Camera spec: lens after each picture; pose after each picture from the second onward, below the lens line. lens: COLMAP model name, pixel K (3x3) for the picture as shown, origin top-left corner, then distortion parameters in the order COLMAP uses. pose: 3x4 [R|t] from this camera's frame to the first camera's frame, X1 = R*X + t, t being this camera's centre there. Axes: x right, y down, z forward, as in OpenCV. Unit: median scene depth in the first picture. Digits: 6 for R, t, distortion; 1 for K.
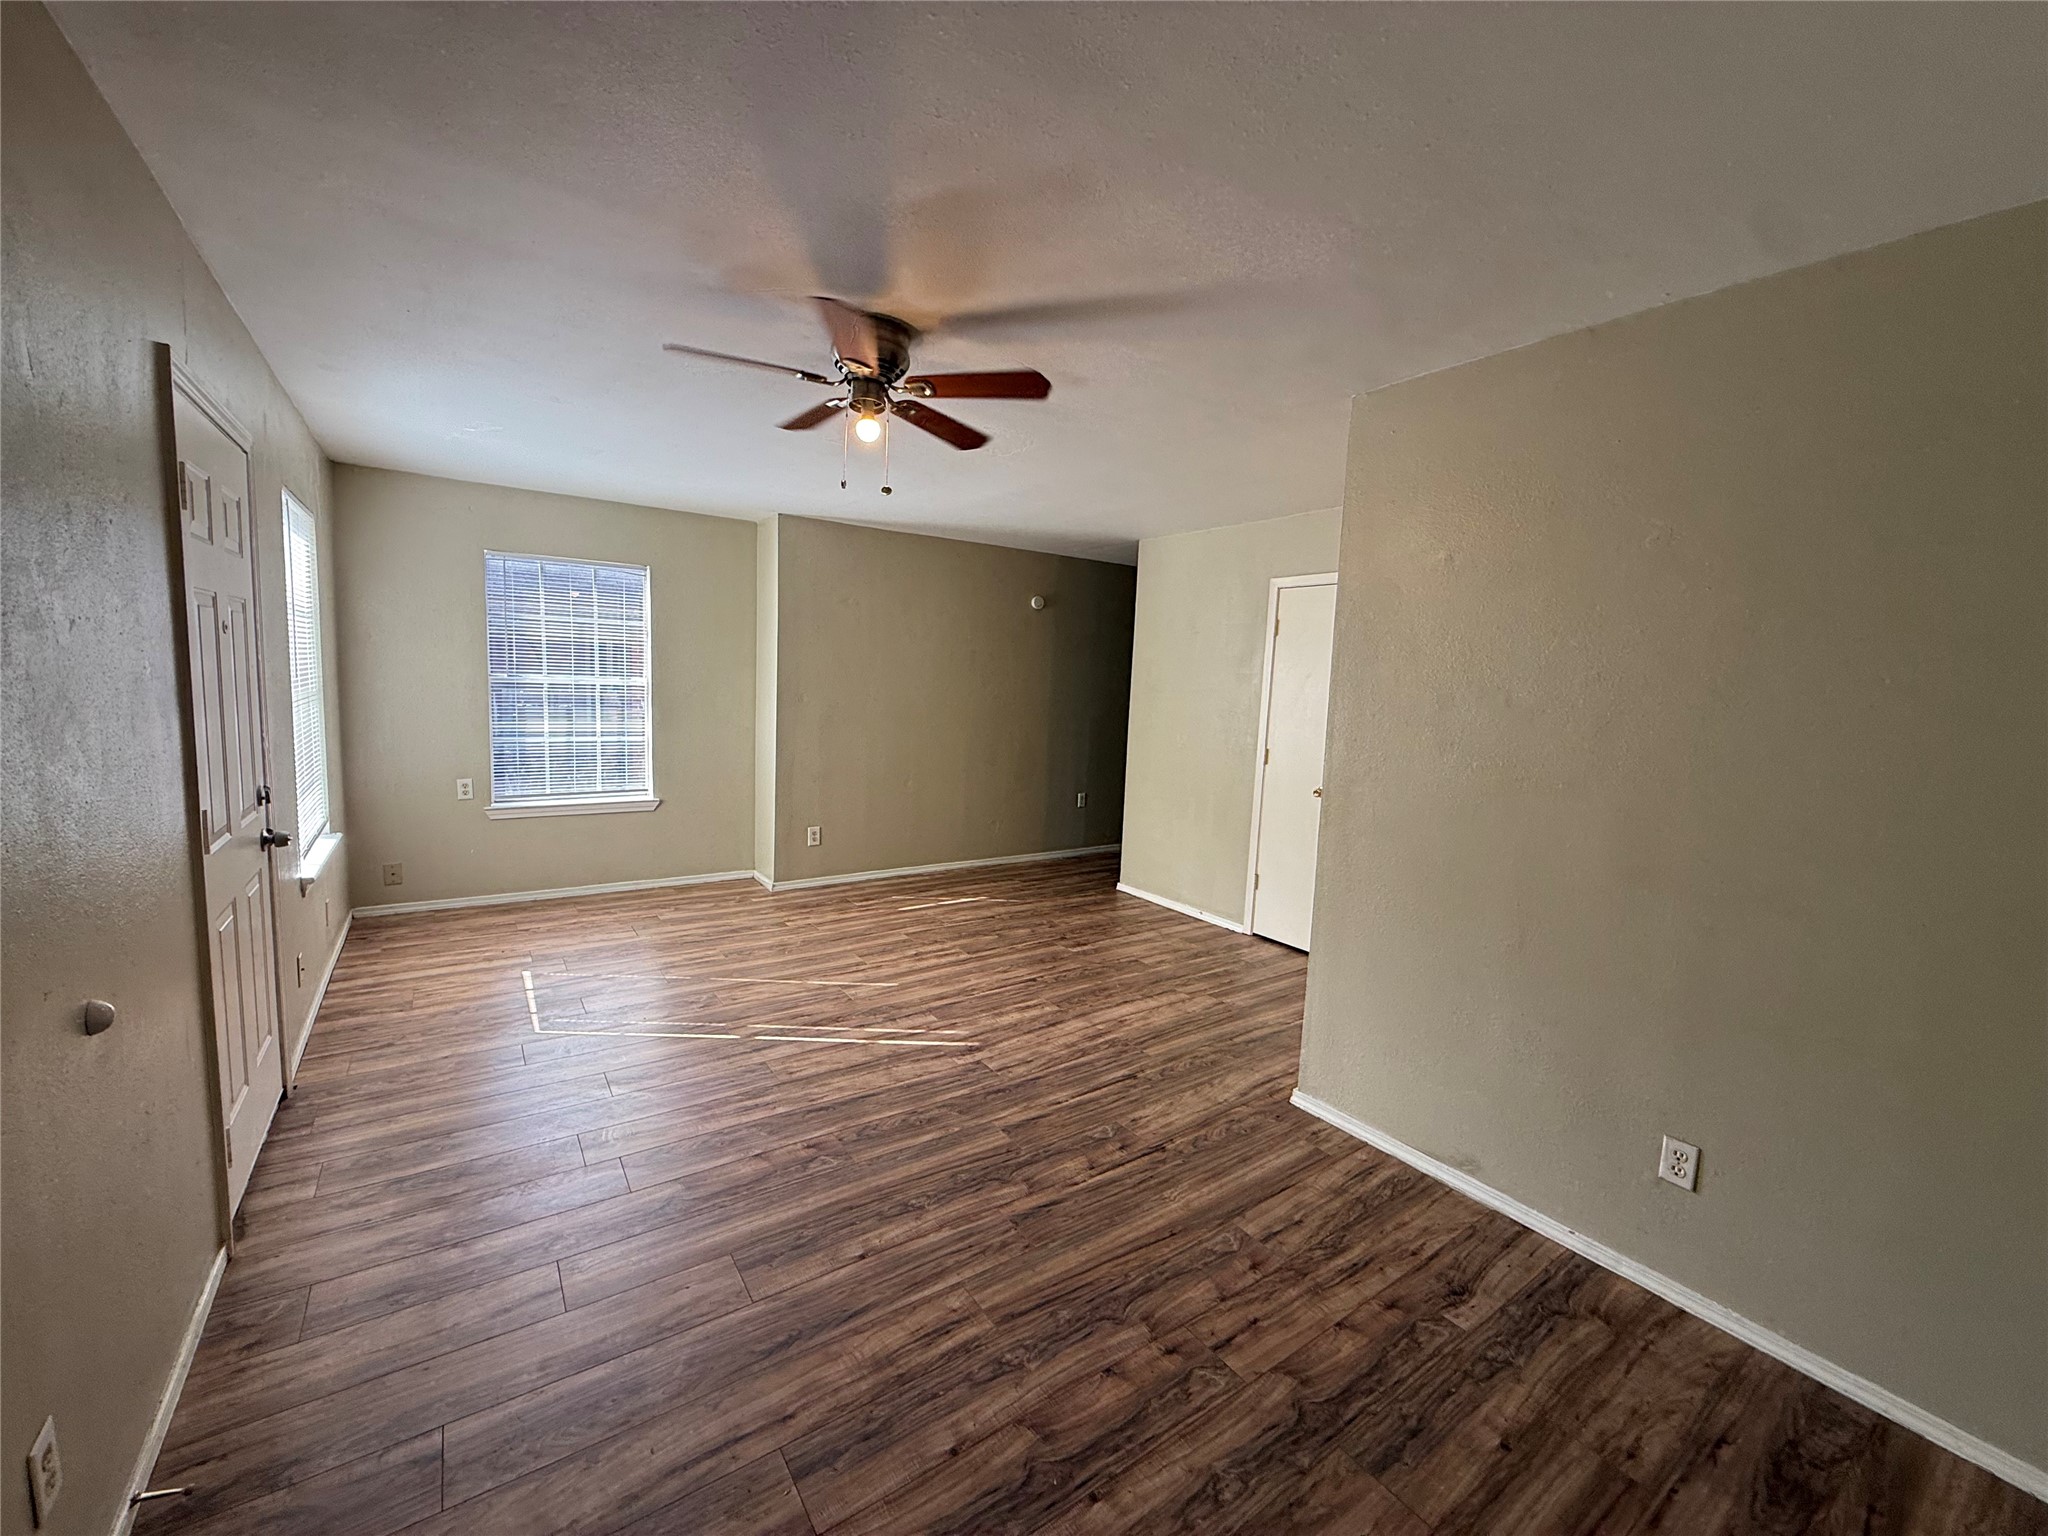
lens RADIAL K [[814.5, 0, 1014.2], [0, 814.5, 767.5], [0, 0, 1]] dist [0.000084, 0.000083]
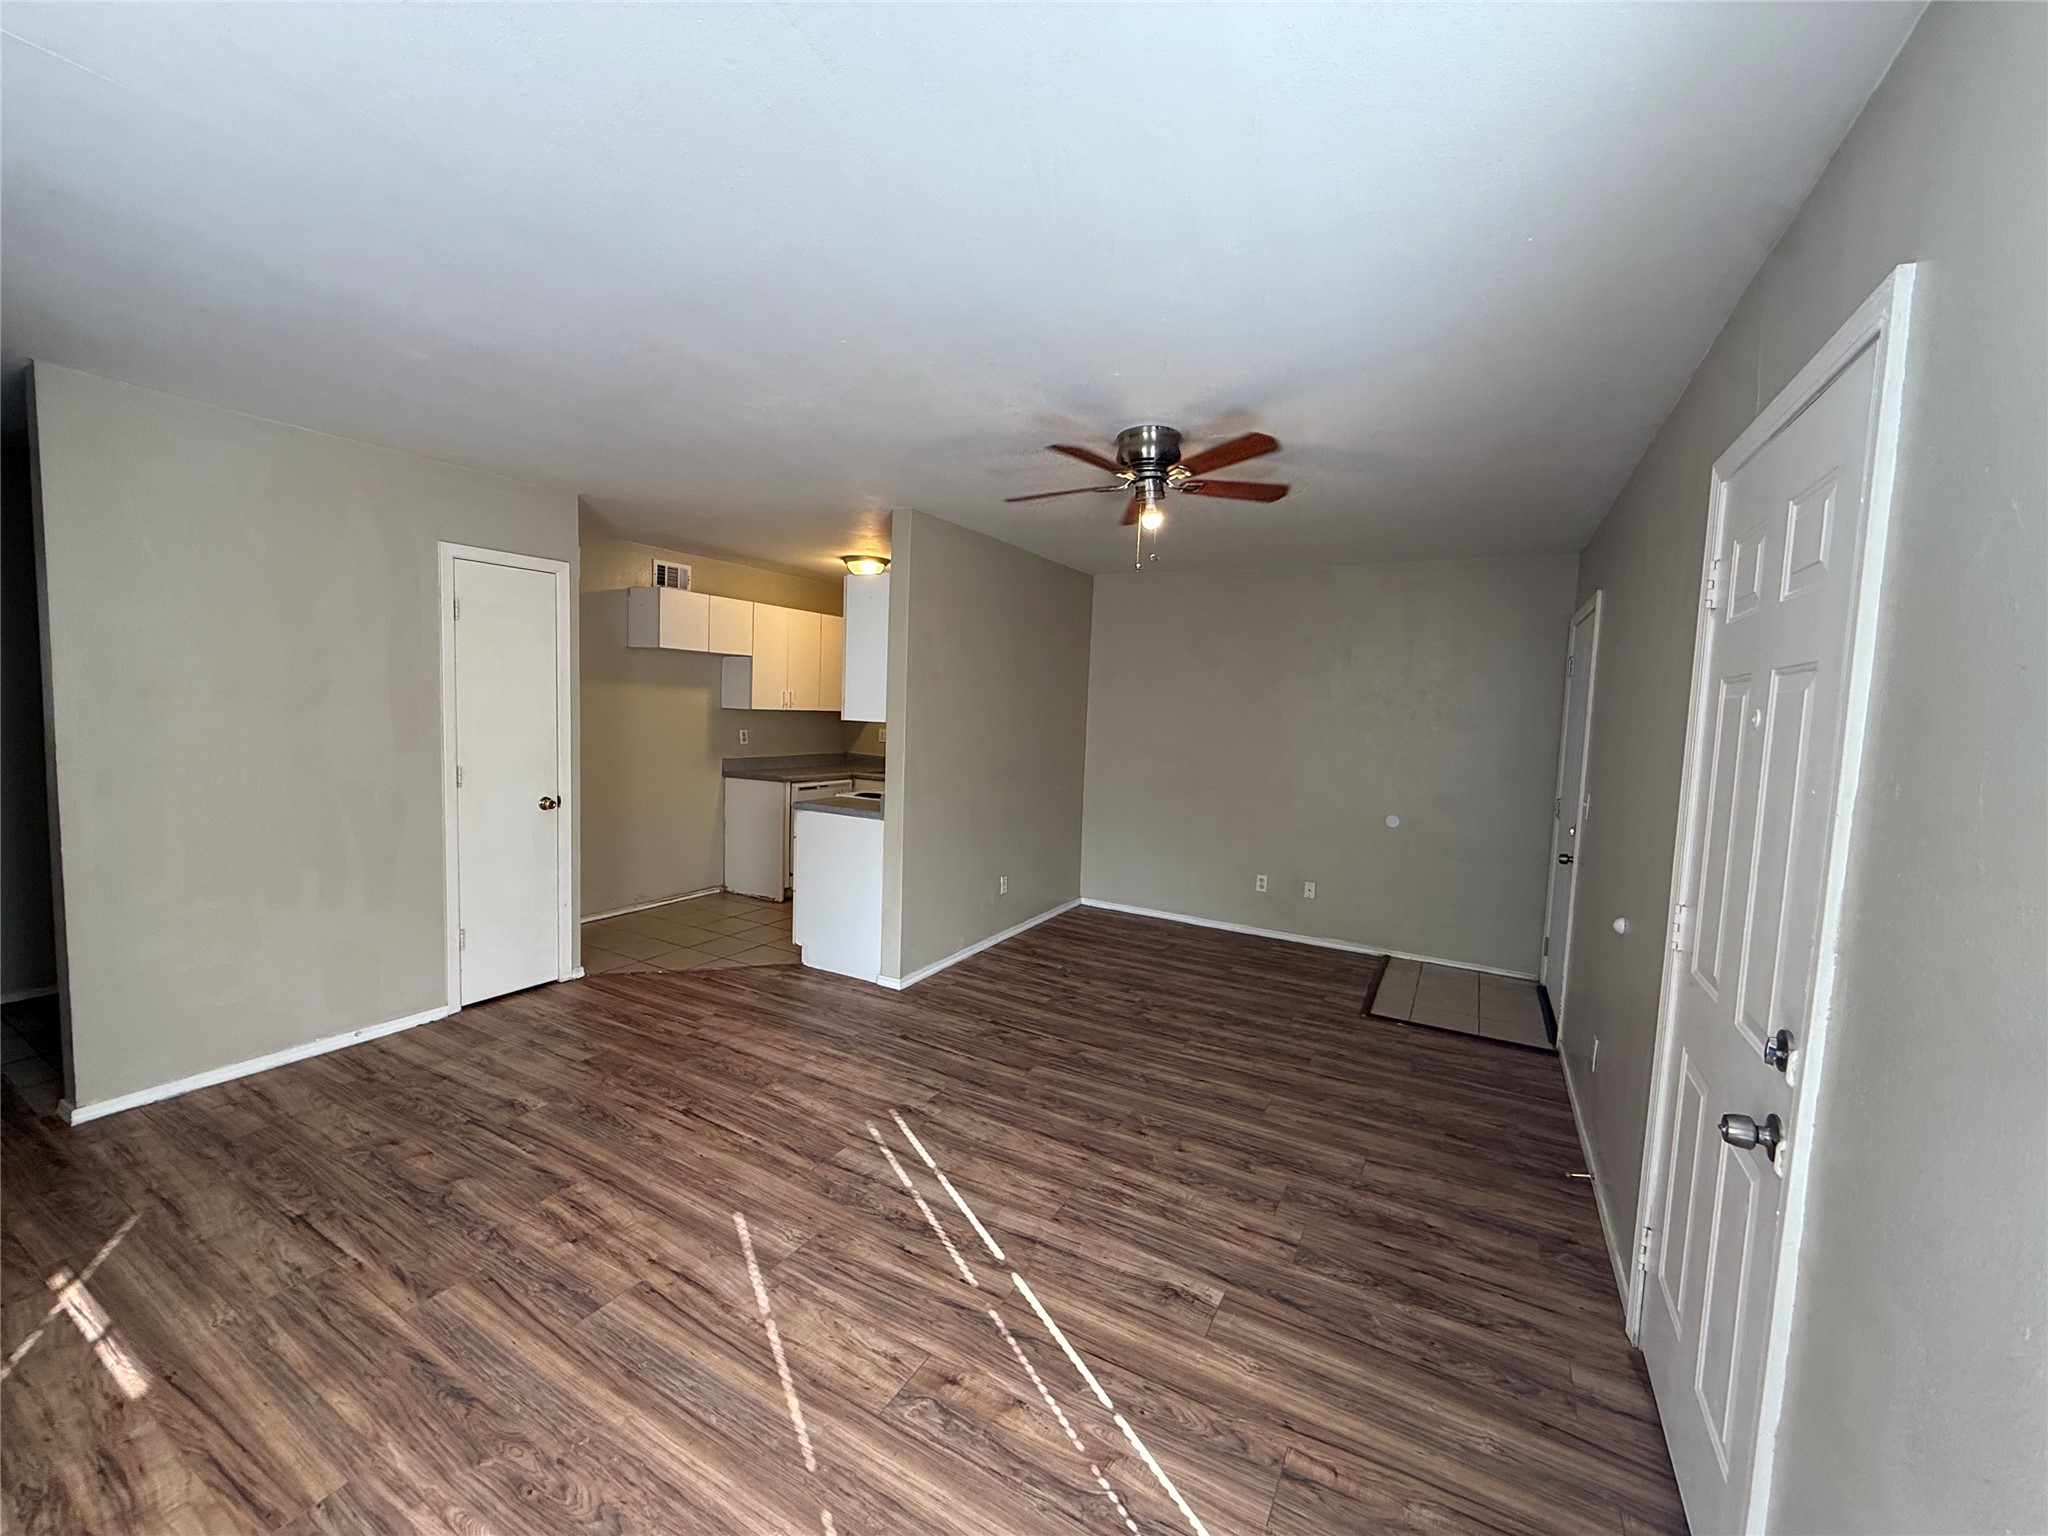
lens RADIAL K [[814.5, 0, 1014.2], [0, 814.5, 767.5], [0, 0, 1]] dist [0.000084, 0.000083]
pose [[-0.435326, -0.130155, 0.890815, -0.742460], [0.045179, 0.985089, 0.166008, -0.155087], [-0.899138, 0.112514, -0.422955, 1.051581]]
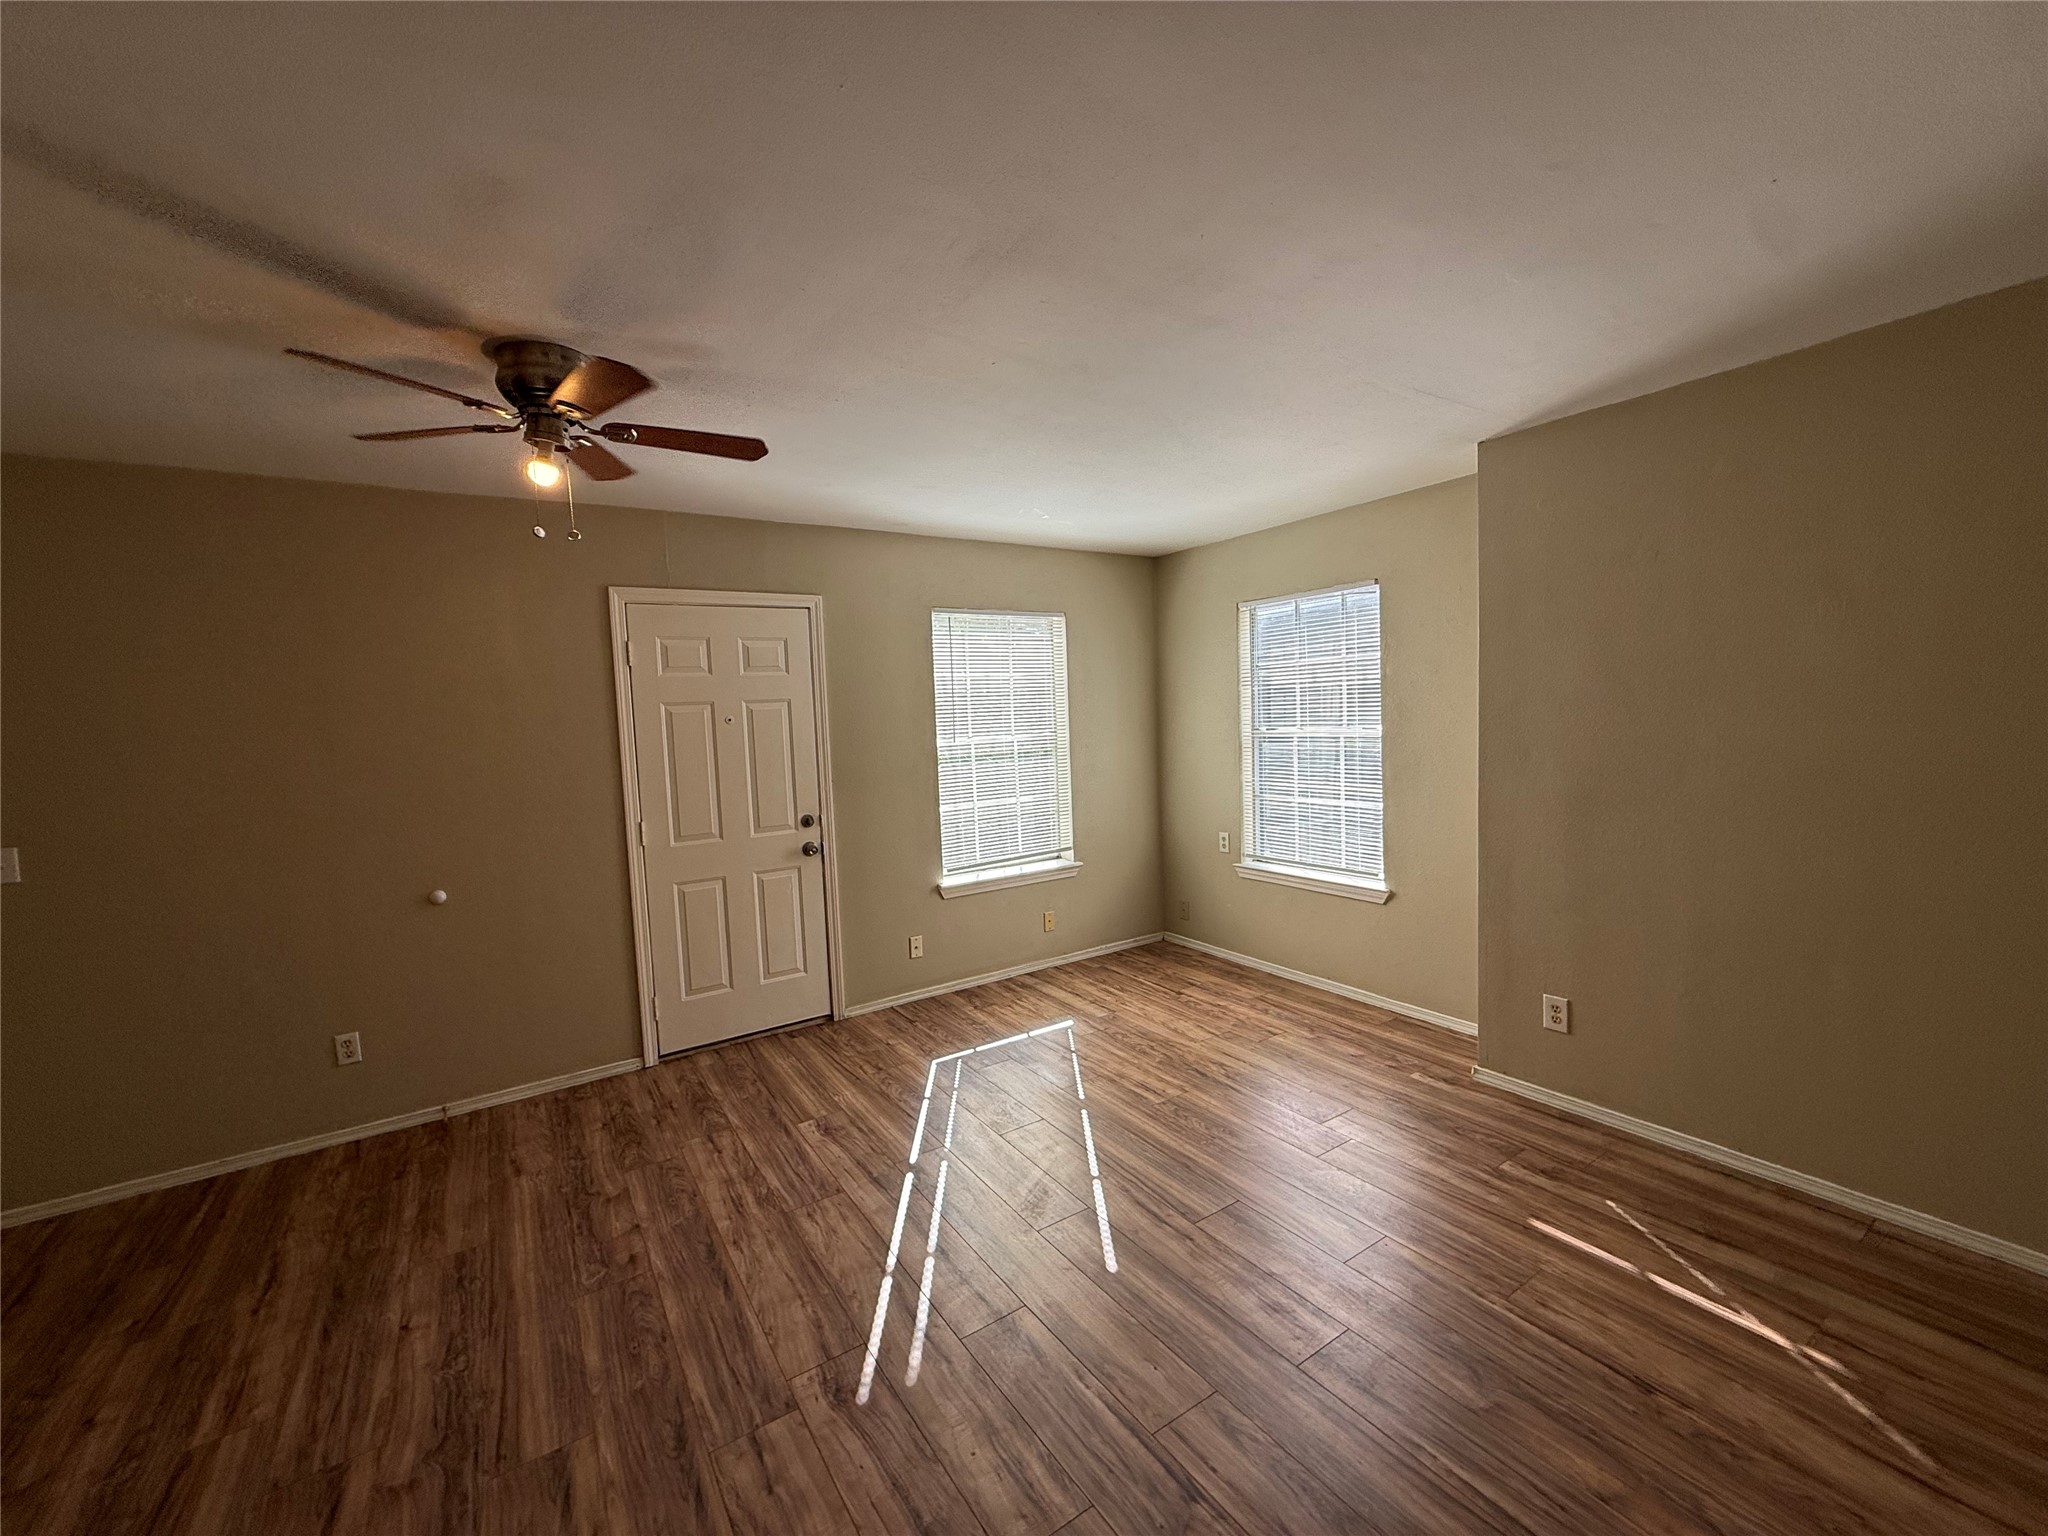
lens RADIAL K [[814.5, 0, 1014.2], [0, 814.5, 767.5], [0, 0, 1]] dist [0.000084, 0.000083]
pose [[-0.030802, 0.026848, -0.999165, 0.421982], [-0.073608, 0.996864, 0.029056, -0.094077], [0.996811, 0.074442, -0.028729, 0.938081]]
